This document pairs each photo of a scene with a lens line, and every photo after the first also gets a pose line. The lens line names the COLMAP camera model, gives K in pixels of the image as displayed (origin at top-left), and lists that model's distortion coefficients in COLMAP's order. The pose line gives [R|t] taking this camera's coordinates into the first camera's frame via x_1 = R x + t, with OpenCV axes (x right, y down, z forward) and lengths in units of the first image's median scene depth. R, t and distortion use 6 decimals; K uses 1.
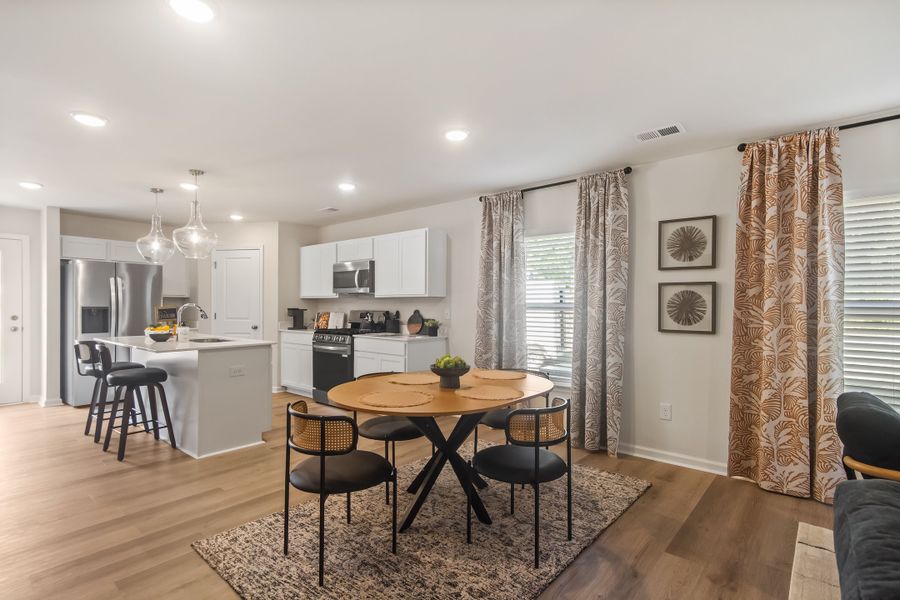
lens RADIAL K [[434.4, 0, 451.9], [0, 434.4, 310.5], [0, 0, 1]] dist [0.008219, 0.000959]
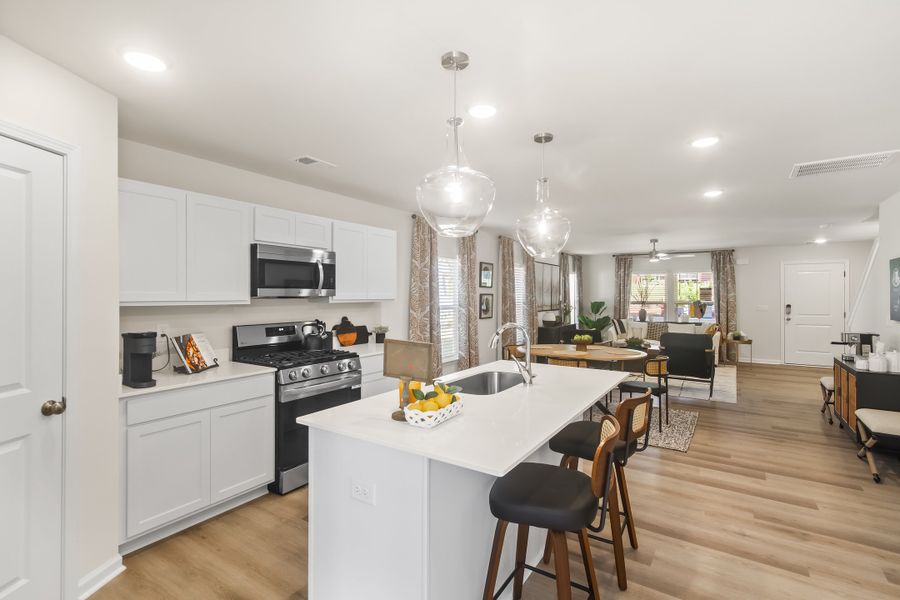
lens RADIAL K [[422.9, 0, 446.8], [0, 422.9, 295.6], [0, 0, 1]] dist [0.000468, 0.000279]
pose [[-0.106282, -0.006954, 0.994312, -1.069608], [0.007556, 0.999941, 0.007801, -0.055416], [-0.994307, 0.008342, -0.106223, 1.049120]]
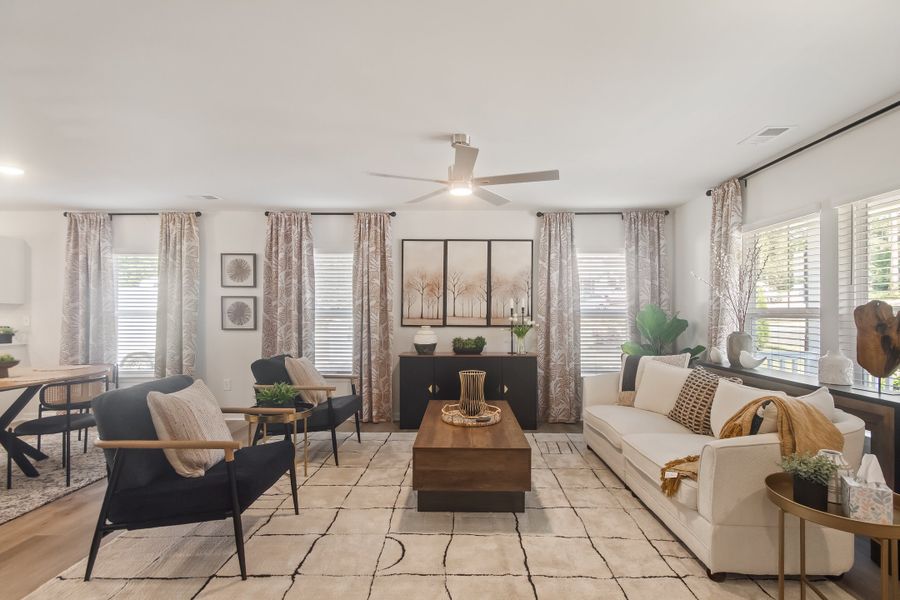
lens RADIAL K [[434.4, 0, 451.9], [0, 434.4, 310.5], [0, 0, 1]] dist [0.008219, 0.000959]
pose [[0.770169, -0.002921, 0.637833, 0.113015], [0.011025, 0.999901, -0.008733, 0.004073], [-0.637745, 0.013758, 0.770125, -0.457883]]
